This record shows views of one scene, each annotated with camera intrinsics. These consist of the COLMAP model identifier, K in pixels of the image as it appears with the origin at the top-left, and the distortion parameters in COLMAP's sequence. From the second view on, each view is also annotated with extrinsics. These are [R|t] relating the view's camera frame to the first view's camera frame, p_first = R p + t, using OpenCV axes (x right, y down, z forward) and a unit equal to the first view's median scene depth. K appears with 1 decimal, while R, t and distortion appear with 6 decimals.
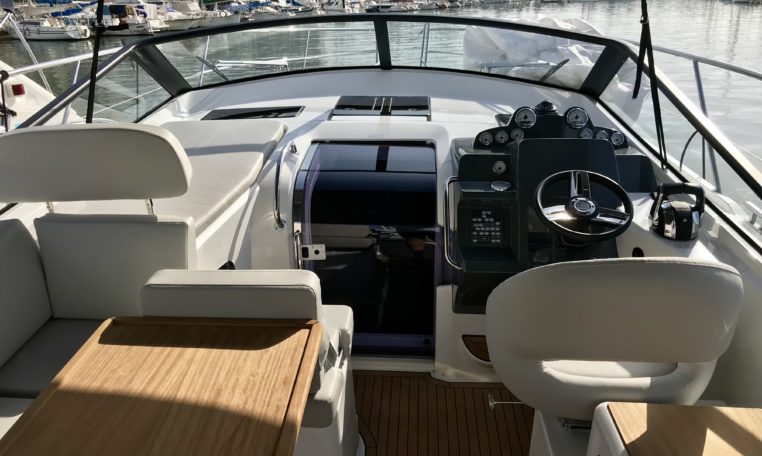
lens RADIAL K [[832.4, 0, 381.0], [0, 832.4, 228.0], [0, 0, 1]] dist [0.013759, 0.008721]
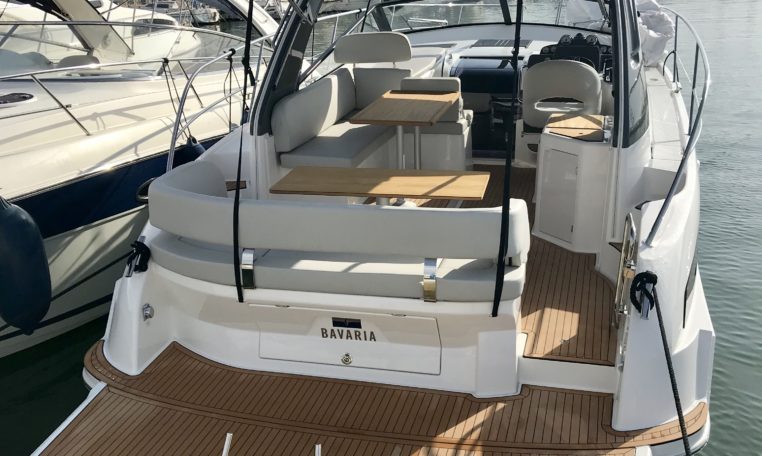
lens RADIAL K [[832.4, 0, 381.0], [0, 832.4, 228.0], [0, 0, 1]] dist [0.013759, 0.008721]
pose [[0.983802, 0.043985, -0.173779, 0.099203], [-0.040191, 0.998872, 0.025296, 0.279886], [0.174696, -0.017902, 0.984460, -1.038918]]
